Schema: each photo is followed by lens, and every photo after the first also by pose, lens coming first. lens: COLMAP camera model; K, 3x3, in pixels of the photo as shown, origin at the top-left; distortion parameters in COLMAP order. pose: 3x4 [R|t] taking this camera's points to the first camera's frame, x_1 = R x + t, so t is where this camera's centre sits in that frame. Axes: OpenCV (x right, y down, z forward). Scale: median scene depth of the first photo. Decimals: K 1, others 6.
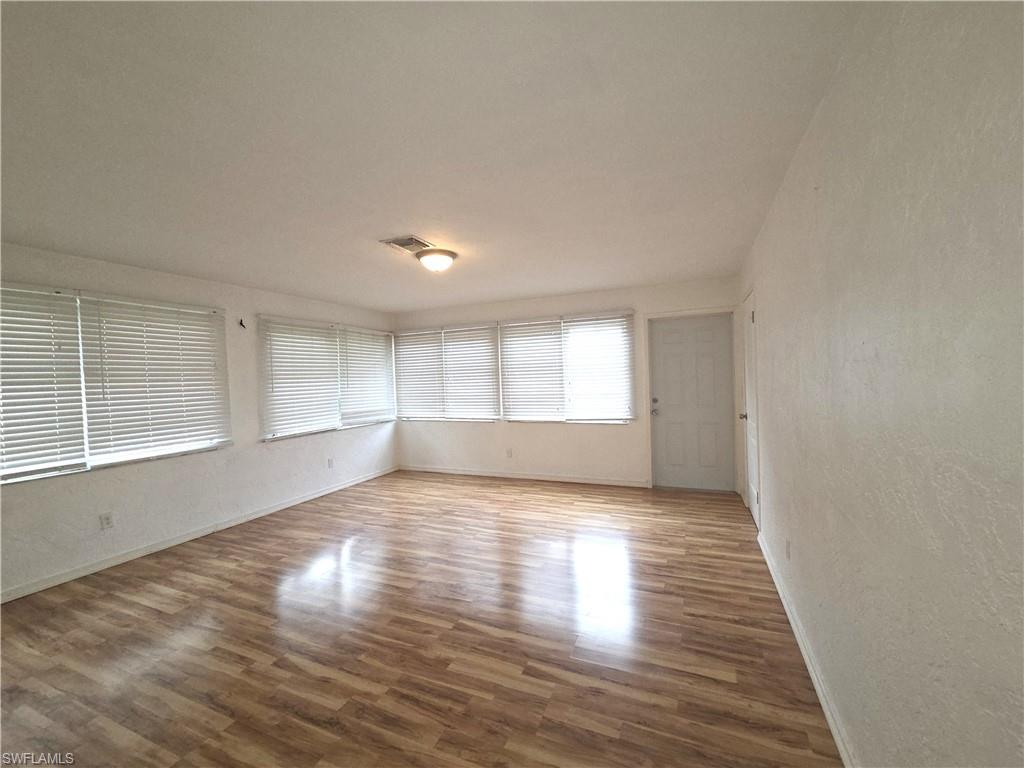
lens RADIAL K [[417.5, 0, 512.0], [0, 417.5, 386.1], [0, 0, 1]] dist [-0.000663, -0.000050]
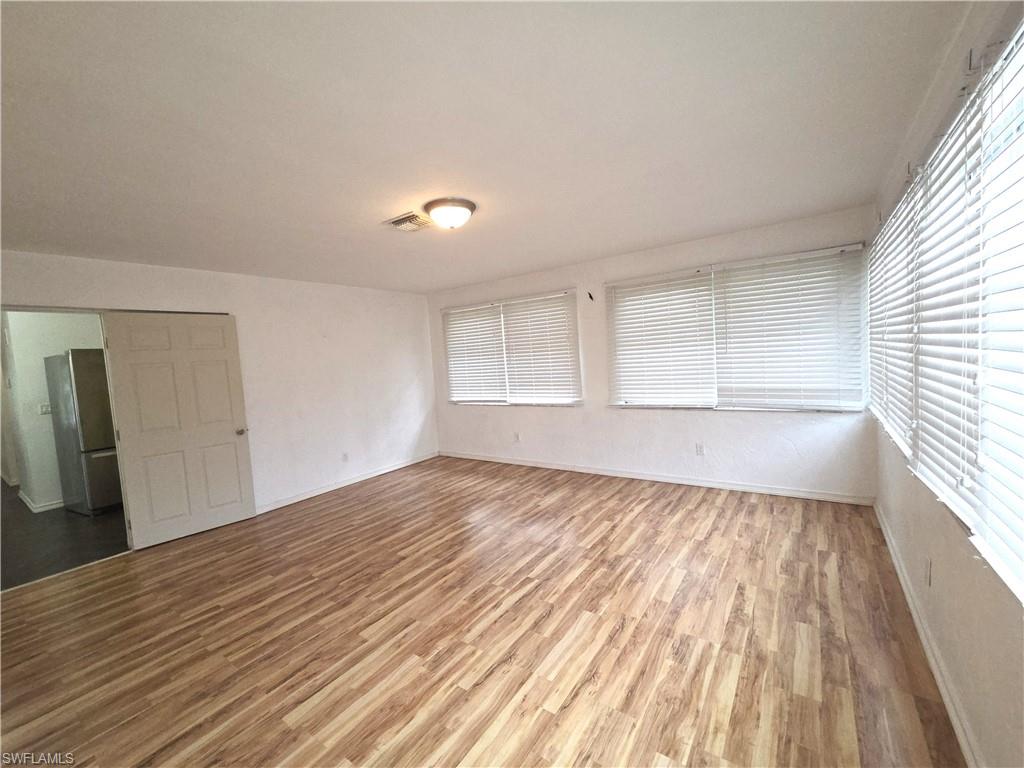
lens RADIAL K [[417.5, 0, 512.0], [0, 417.5, 386.1], [0, 0, 1]] dist [-0.000663, -0.000050]
pose [[-0.203645, 0.116322, -0.972110, 0.477950], [0.049541, 0.992869, 0.108427, -0.045325], [0.977790, -0.026078, -0.207956, 1.013466]]
